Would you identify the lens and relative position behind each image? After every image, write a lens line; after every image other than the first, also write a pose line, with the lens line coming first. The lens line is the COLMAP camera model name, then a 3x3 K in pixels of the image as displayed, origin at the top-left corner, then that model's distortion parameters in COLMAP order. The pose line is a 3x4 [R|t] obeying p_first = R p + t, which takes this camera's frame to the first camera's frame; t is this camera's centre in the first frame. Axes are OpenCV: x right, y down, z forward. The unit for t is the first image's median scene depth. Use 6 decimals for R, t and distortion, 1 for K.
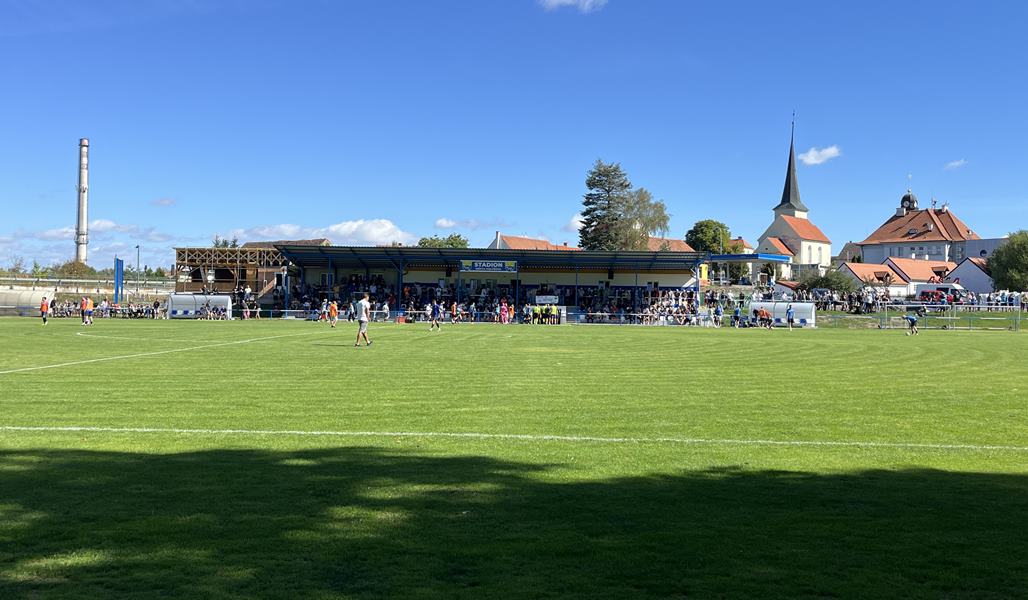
lens RADIAL K [[955.2, 0, 517.2], [0, 955.2, 302.4], [0, 0, 1]] dist [0.059787, 0.000000]
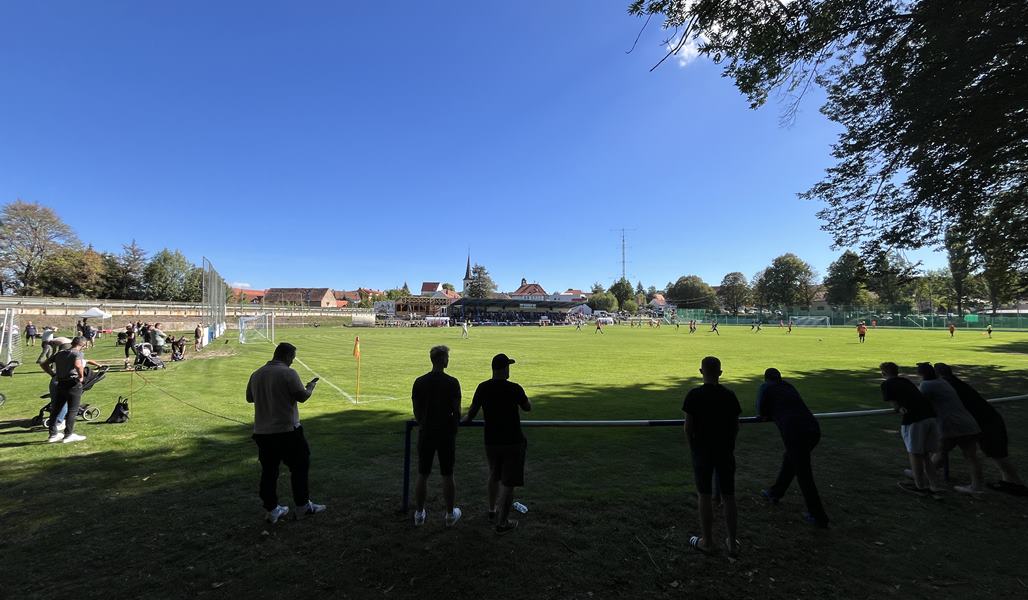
lens RADIAL K [[405.0, 0, 514.5], [0, 405.0, 294.6], [0, 0, 1]] dist [-0.000825, -0.000041]
pose [[0.819808, 0.021494, 0.572235, -0.694096], [0.005425, 0.998959, -0.045294, -0.015608], [-0.572613, 0.040237, 0.818838, 0.030328]]
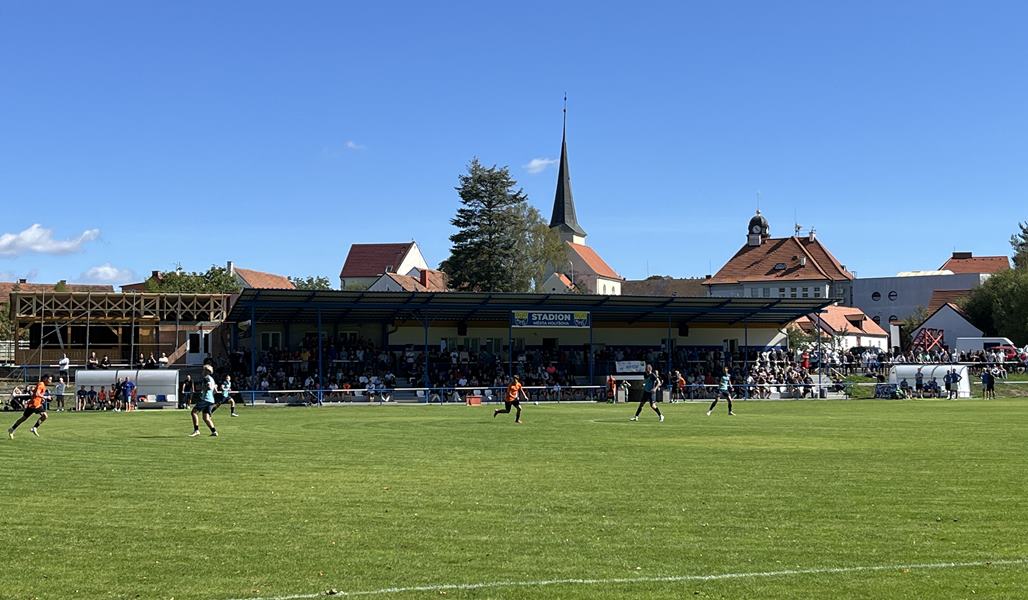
lens RADIAL K [[1493.6, 0, 507.3], [0, 1493.6, 300.2], [0, 0, 1]] dist [0.094627, 0.000000]
pose [[0.931883, -0.002447, 0.362751, -0.410007], [0.019358, 0.998888, -0.042989, -0.005687], [-0.362243, 0.047083, 0.930894, 0.017119]]
